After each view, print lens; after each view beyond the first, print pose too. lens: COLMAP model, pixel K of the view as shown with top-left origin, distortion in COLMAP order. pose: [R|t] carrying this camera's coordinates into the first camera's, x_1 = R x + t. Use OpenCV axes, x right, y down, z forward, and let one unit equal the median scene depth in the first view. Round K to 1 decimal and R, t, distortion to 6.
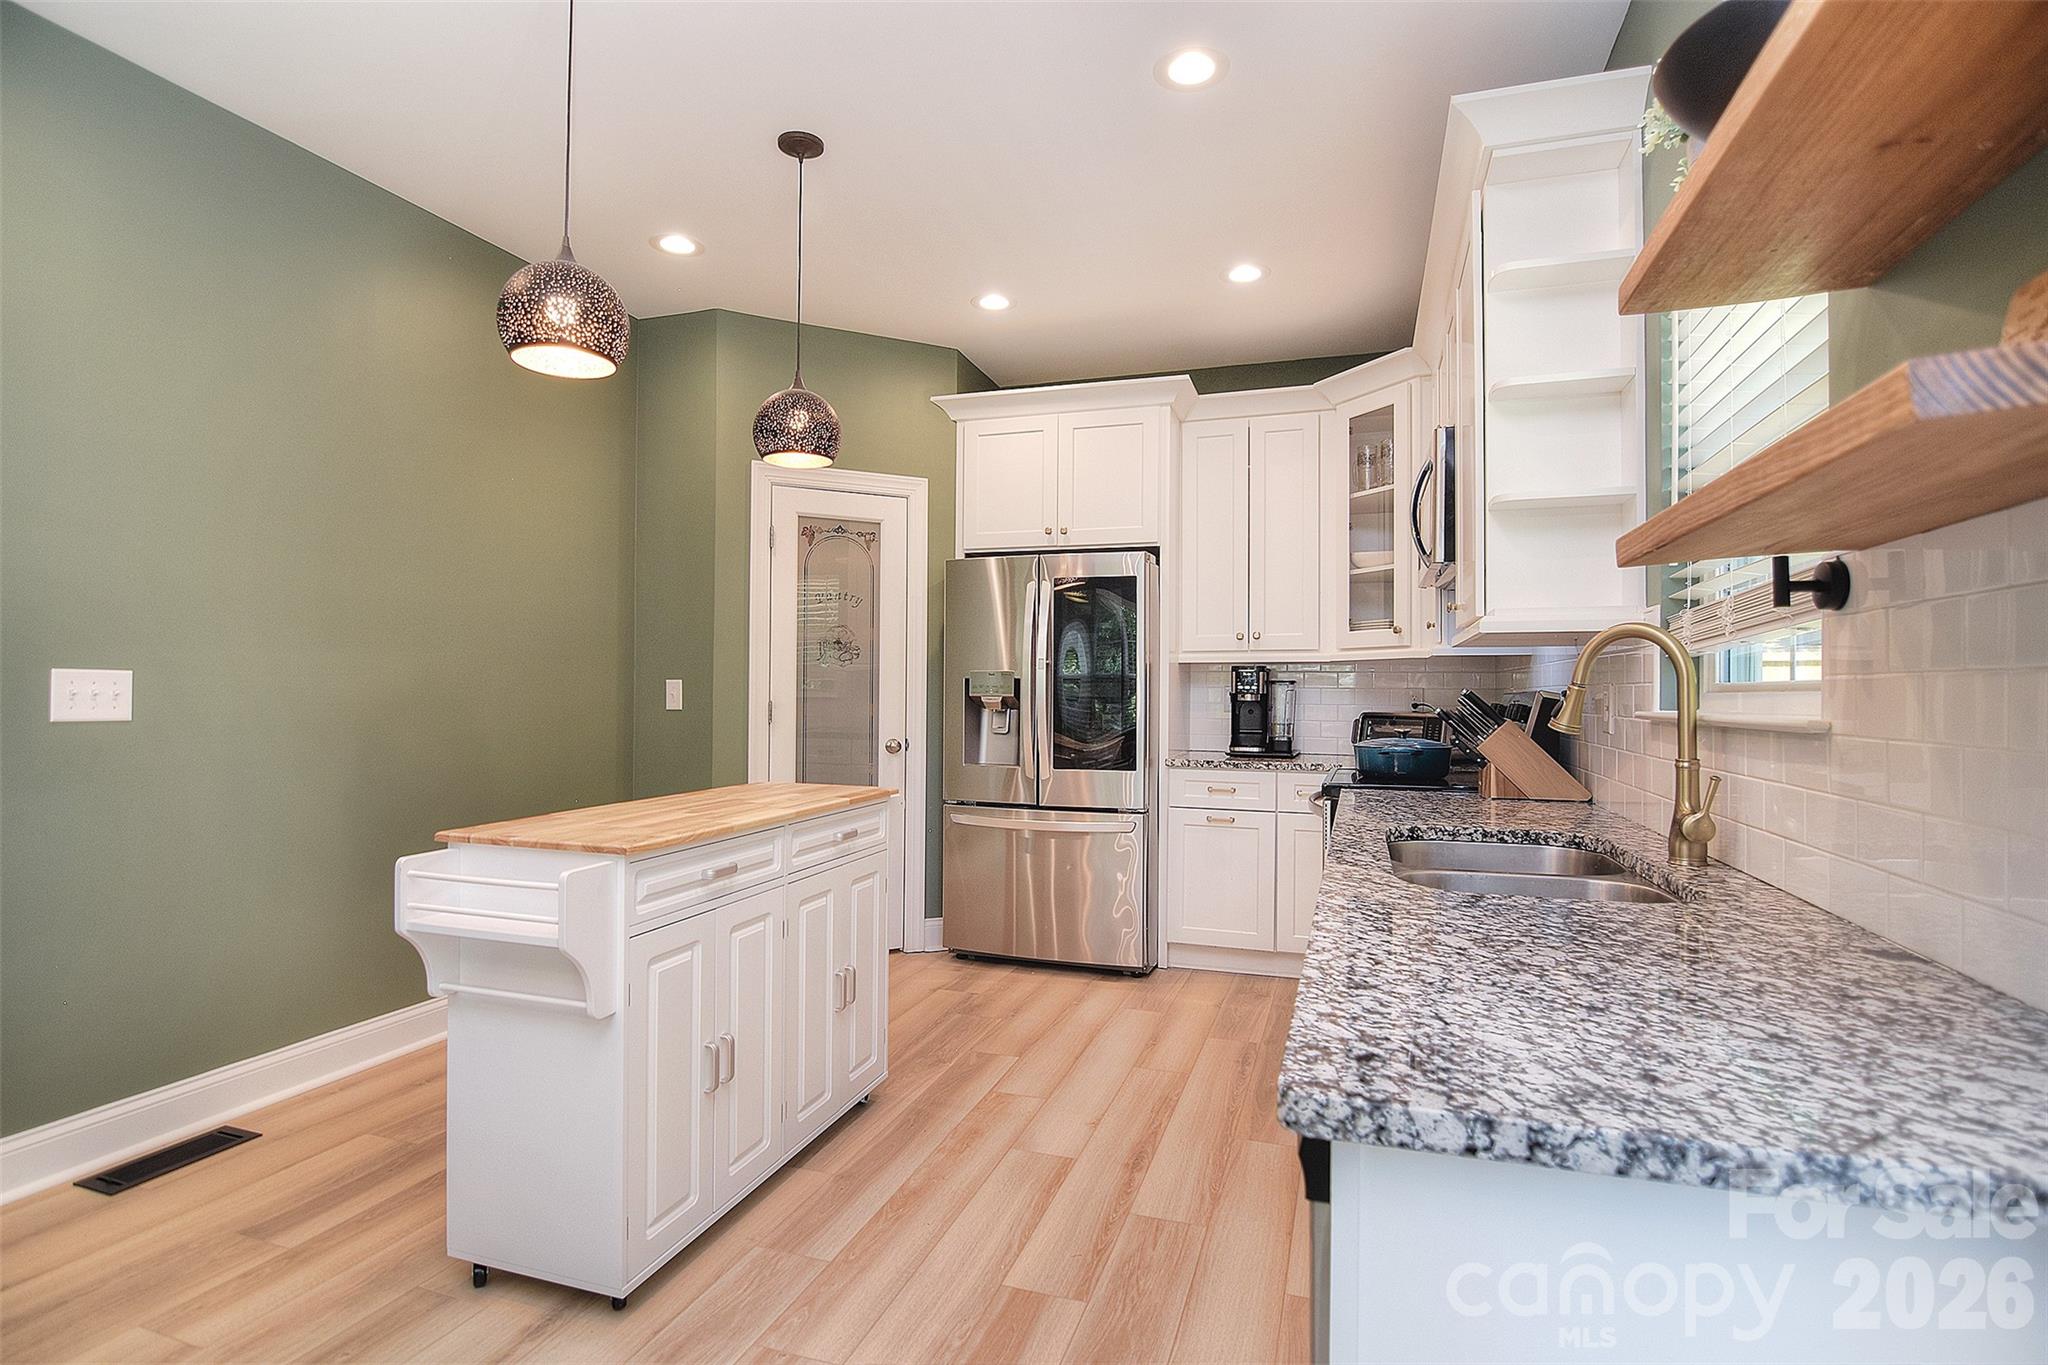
lens RADIAL K [[1001.1, 0, 1015.2], [0, 1001.1, 679.2], [0, 0, 1]] dist [0.001499, -0.011833]
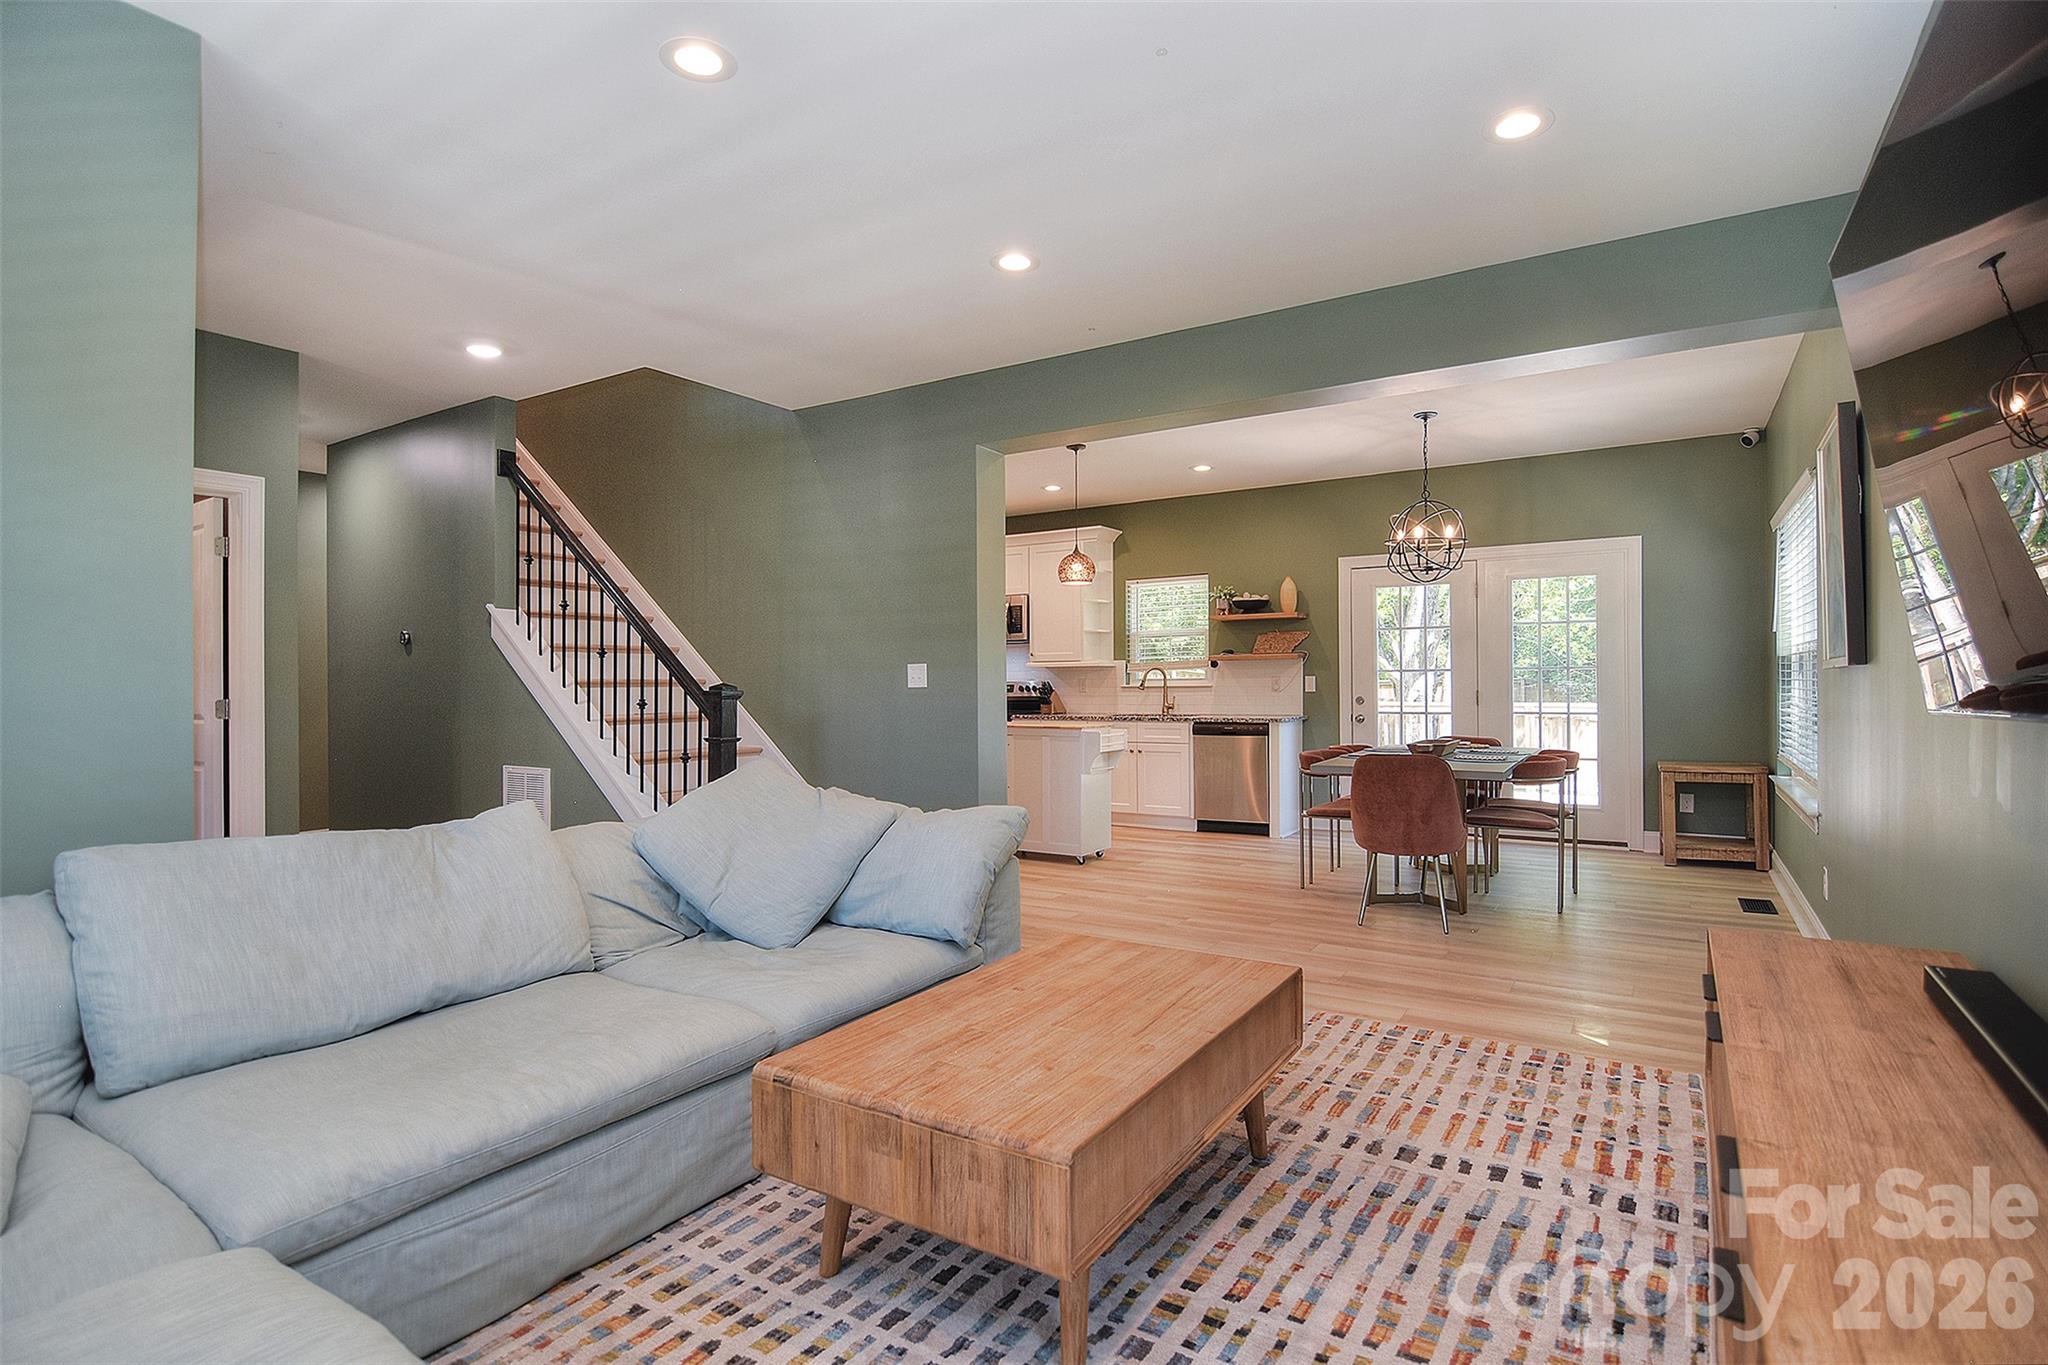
lens RADIAL K [[1008.8, 0, 1032.2], [0, 1008.8, 682.3], [0, 0, 1]] dist [-0.001696, -0.014215]
pose [[0.243612, -0.010715, 0.969814, -1.763339], [-0.001927, 0.999932, 0.011532, -0.014353], [-0.969871, -0.004679, 0.243574, 0.162811]]
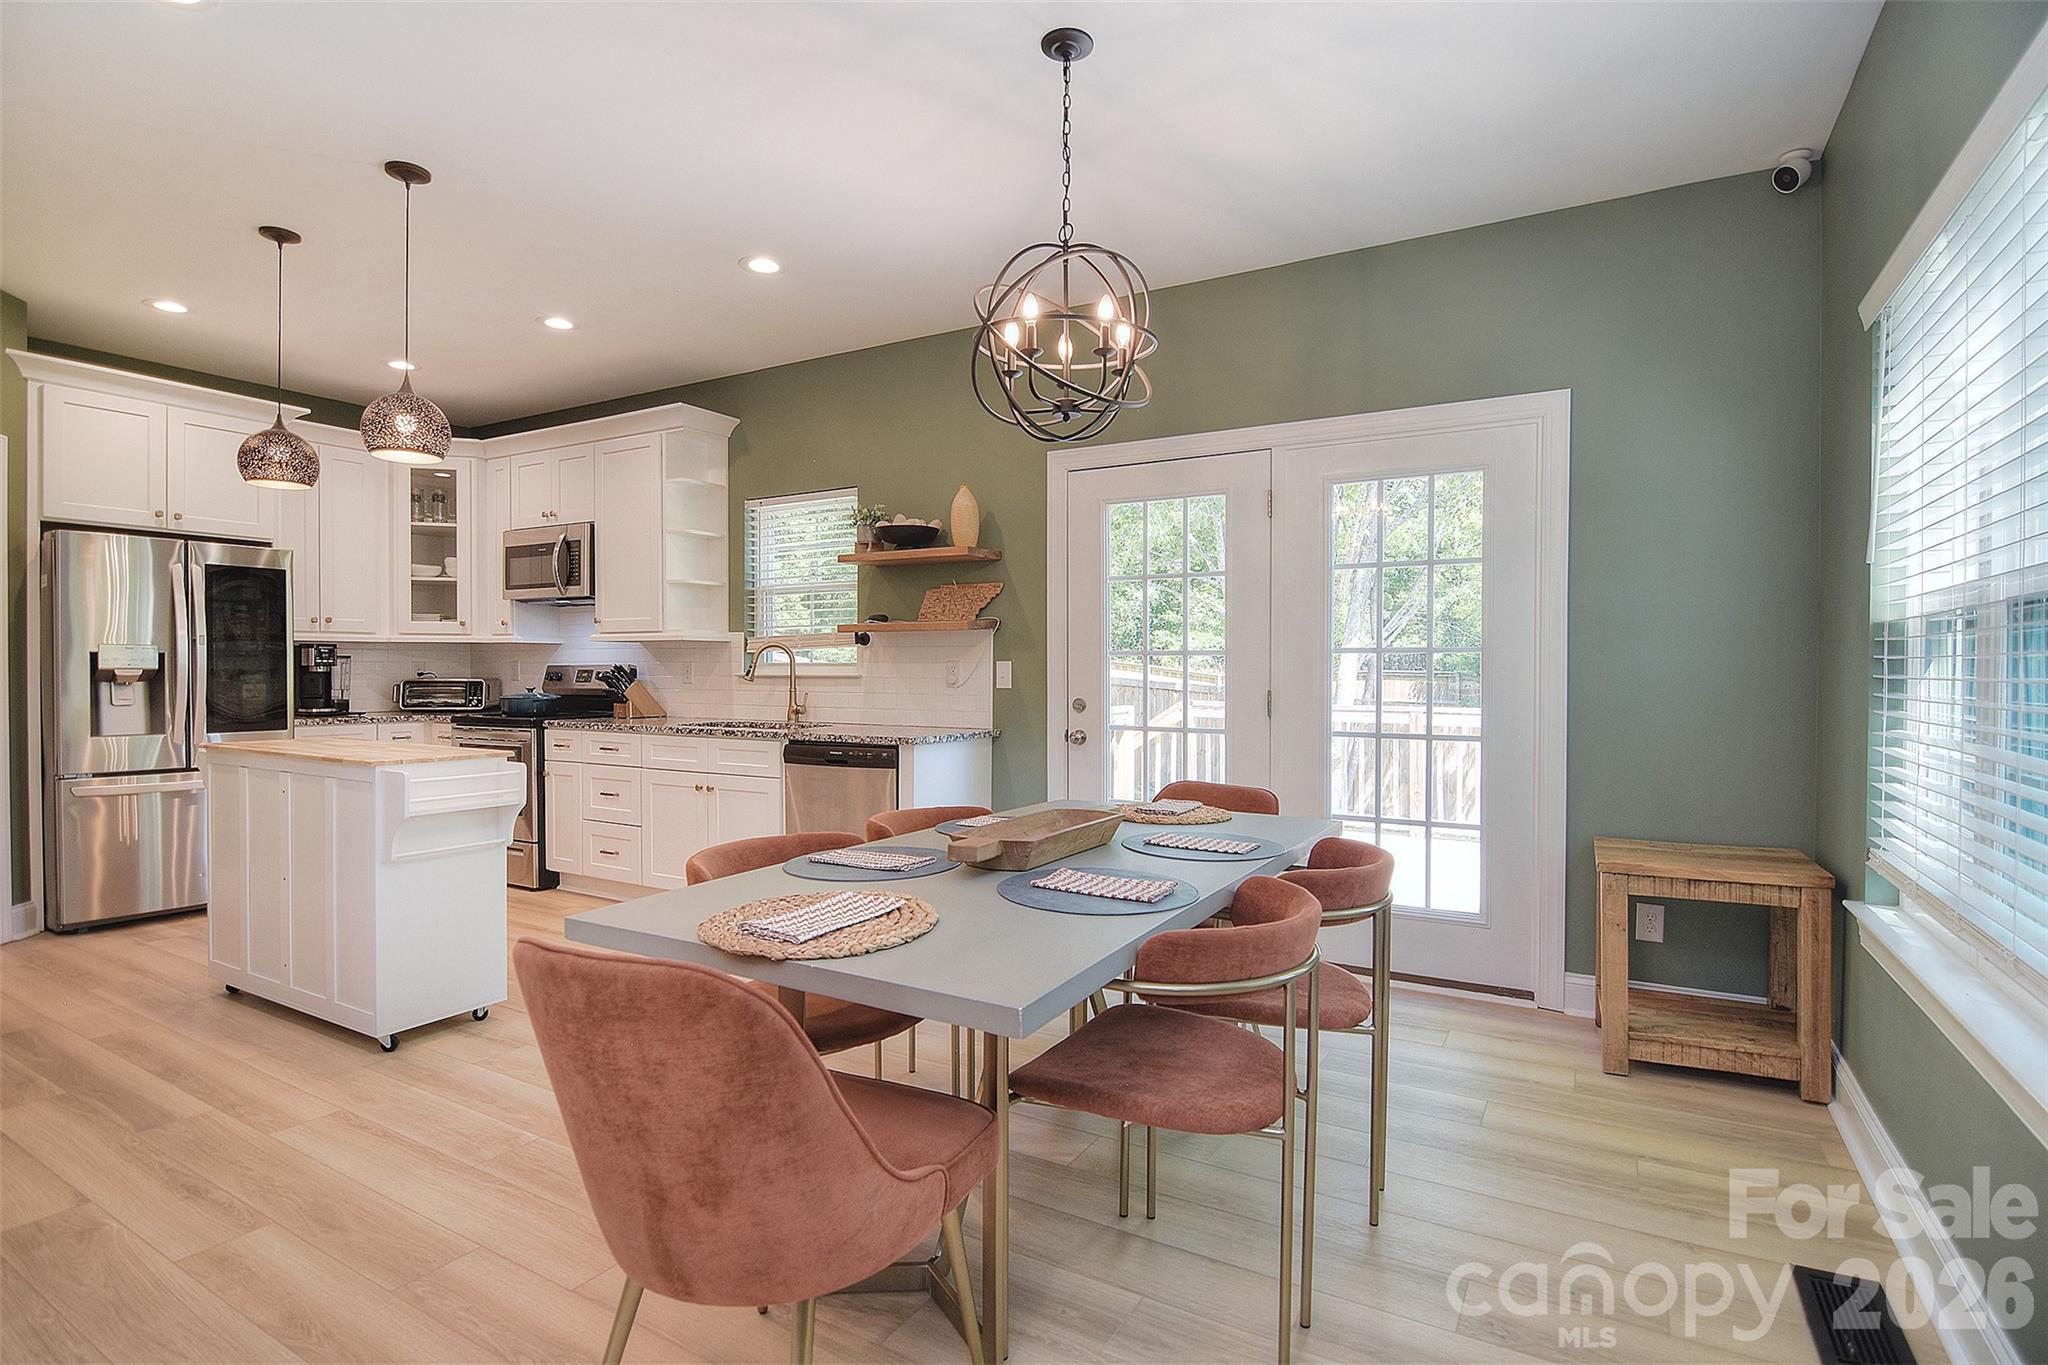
lens RADIAL K [[1008.8, 0, 1032.2], [0, 1008.8, 682.3], [0, 0, 1]] dist [-0.001696, -0.014215]
pose [[0.206370, -0.020449, 0.978260, -0.858065], [-0.014768, 0.999603, 0.024010, -0.008673], [-0.978363, -0.019402, 0.205986, -0.133220]]
